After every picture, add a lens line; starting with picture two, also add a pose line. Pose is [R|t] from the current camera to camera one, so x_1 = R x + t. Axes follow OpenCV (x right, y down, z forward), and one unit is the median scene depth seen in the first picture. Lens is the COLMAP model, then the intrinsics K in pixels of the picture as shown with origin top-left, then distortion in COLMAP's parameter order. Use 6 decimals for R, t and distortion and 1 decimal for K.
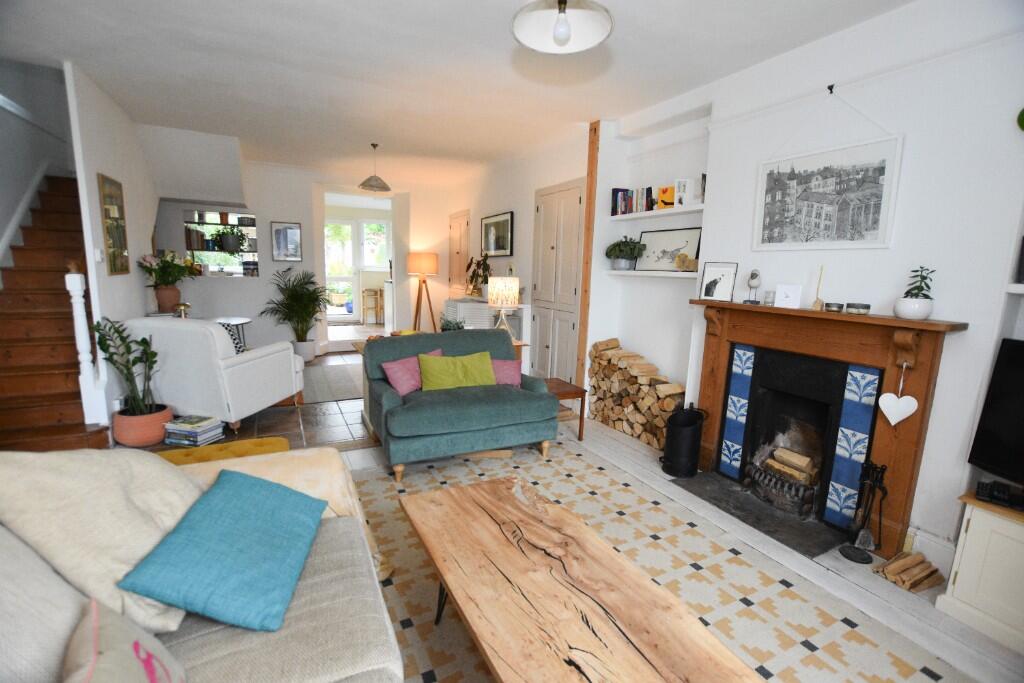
lens RADIAL K [[451.1, 0, 511.6], [0, 451.1, 344.8], [0, 0, 1]] dist [-0.033533, 0.003774]
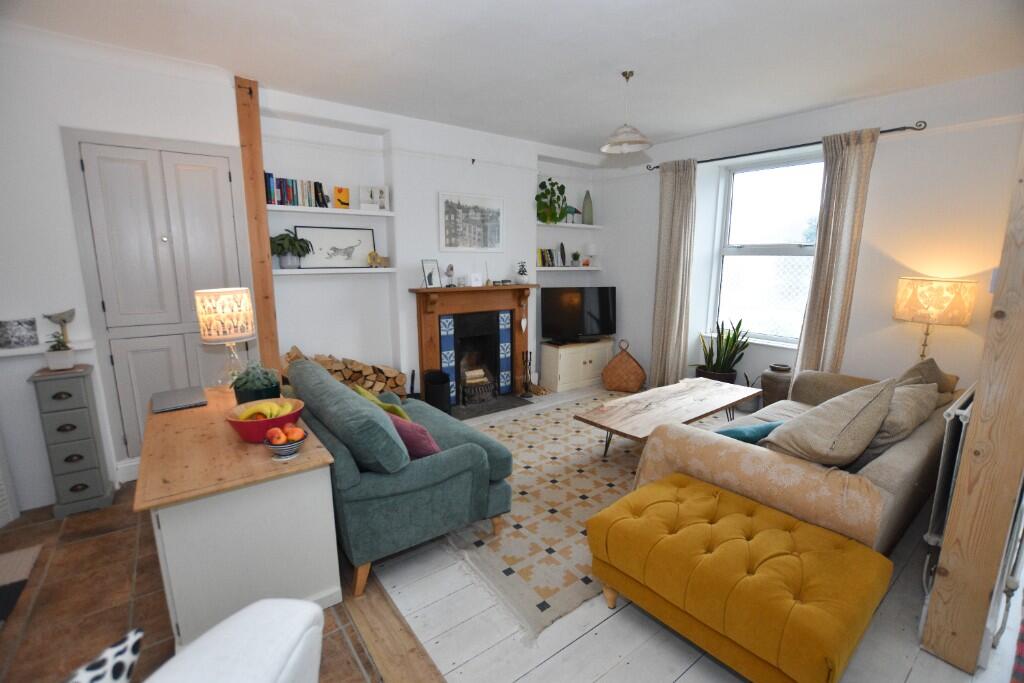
lens RADIAL K [[451.1, 0, 511.6], [0, 451.1, 344.8], [0, 0, 1]] dist [-0.033533, 0.003774]
pose [[-0.170714, -0.210068, 0.962667, -0.954237], [0.156169, 0.958891, 0.236938, -0.221060], [-0.972866, 0.190788, -0.130890, 0.978968]]
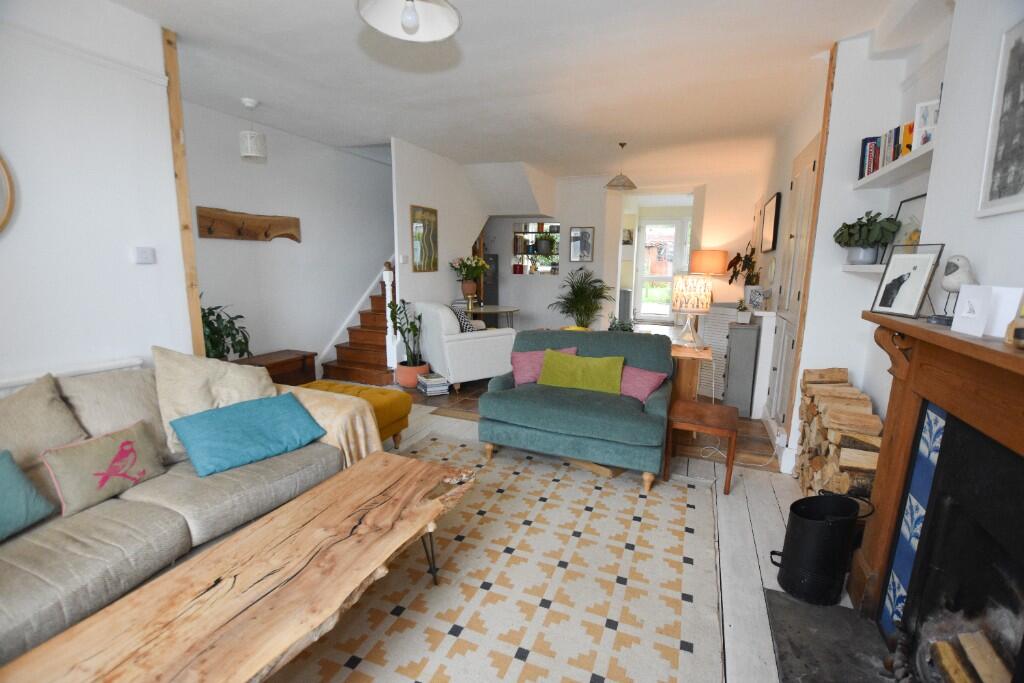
lens RADIAL K [[451.1, 0, 511.6], [0, 451.1, 344.8], [0, 0, 1]] dist [-0.033533, 0.003774]
pose [[0.644065, 0.116009, -0.756123, 0.563462], [-0.119245, 0.991577, 0.050561, -0.032913], [0.755620, 0.057599, 0.652473, 0.293795]]
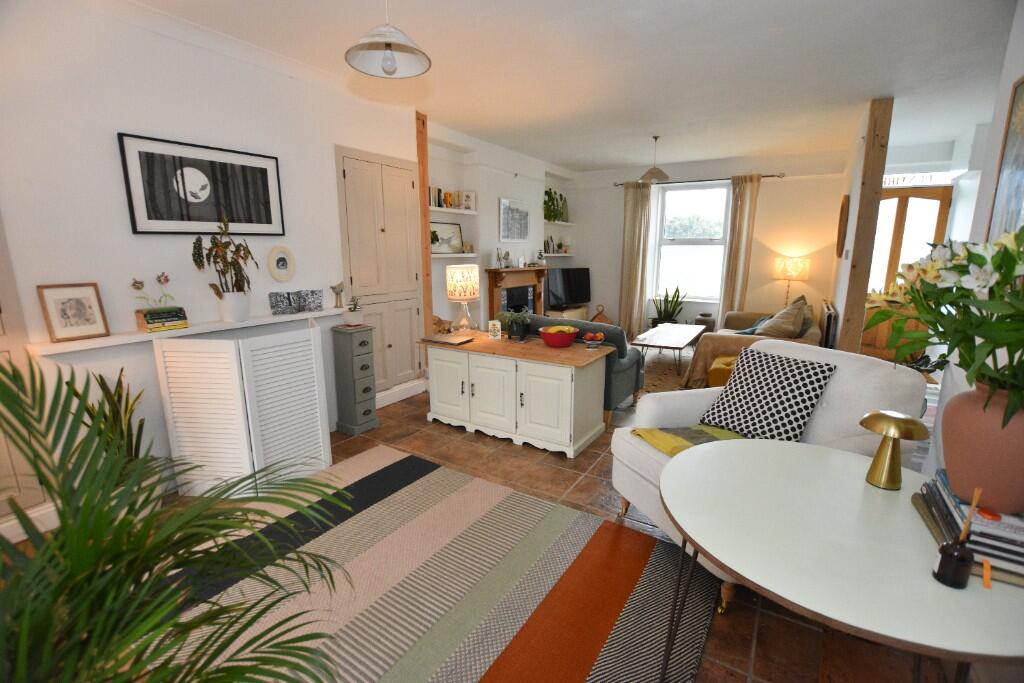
lens RADIAL K [[451.1, 0, 511.6], [0, 451.1, 344.8], [0, 0, 1]] dist [-0.033533, 0.003774]
pose [[-0.506569, -0.201211, 0.838392, -1.208768], [0.129931, 0.943468, 0.304935, -0.366335], [-0.852353, 0.263404, -0.451788, 1.899019]]
